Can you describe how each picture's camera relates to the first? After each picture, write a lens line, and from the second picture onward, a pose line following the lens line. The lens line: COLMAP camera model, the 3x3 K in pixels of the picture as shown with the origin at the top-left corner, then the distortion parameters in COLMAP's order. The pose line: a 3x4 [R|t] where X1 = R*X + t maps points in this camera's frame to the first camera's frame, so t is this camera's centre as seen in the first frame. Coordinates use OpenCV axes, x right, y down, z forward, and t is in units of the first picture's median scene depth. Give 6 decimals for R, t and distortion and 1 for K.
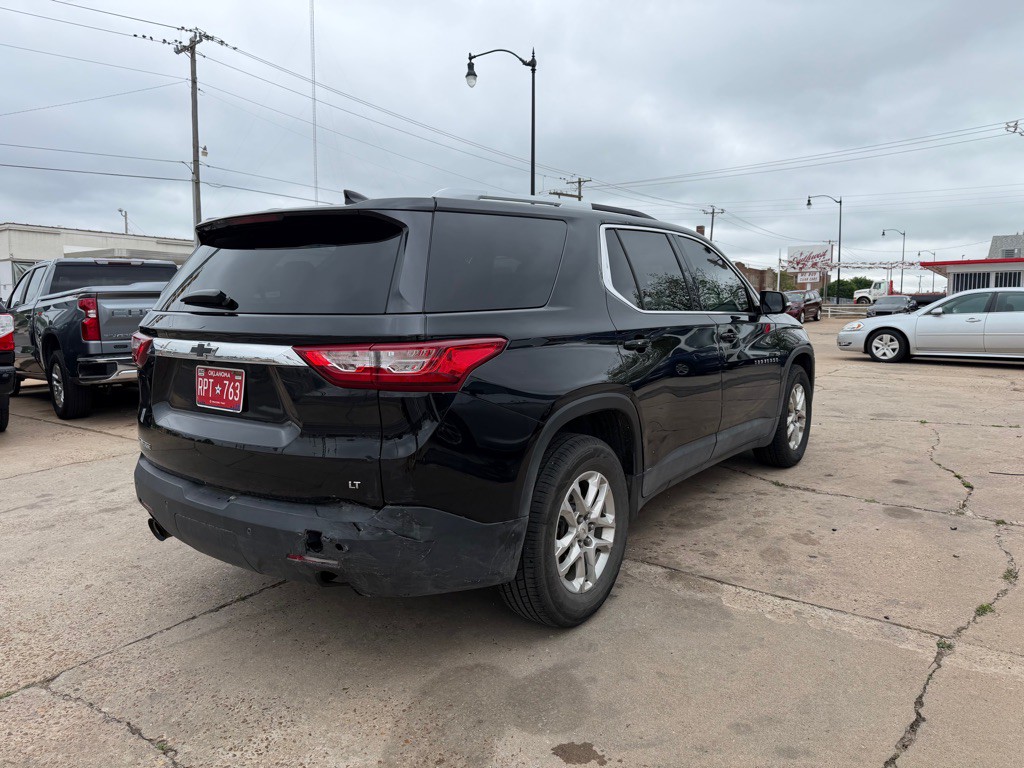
lens RADIAL K [[722.1, 0, 507.7], [0, 722.1, 392.5], [0, 0, 1]] dist [0.056044, -0.062053]
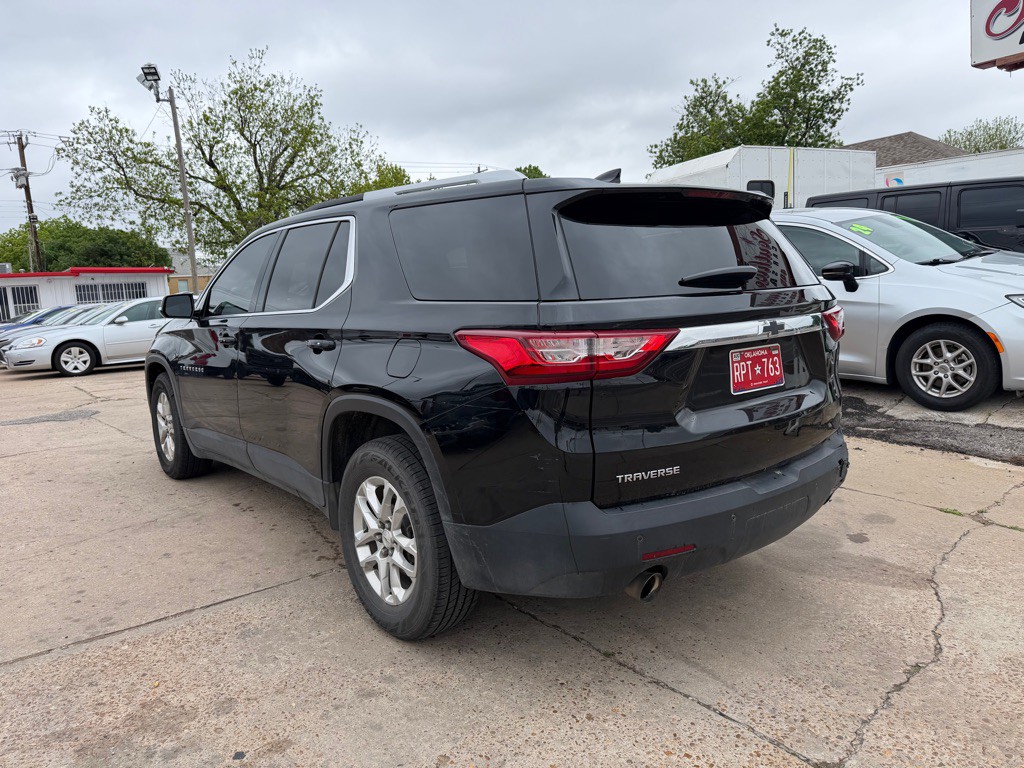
lens RADIAL K [[722.1, 0, 509.7], [0, 722.1, 385.6], [0, 0, 1]] dist [0.056044, -0.062053]
pose [[0.244020, -0.139462, 0.959690, -1.244850], [0.172134, 0.980120, 0.098662, -0.119513], [-0.954371, 0.141120, 0.263175, 0.941777]]
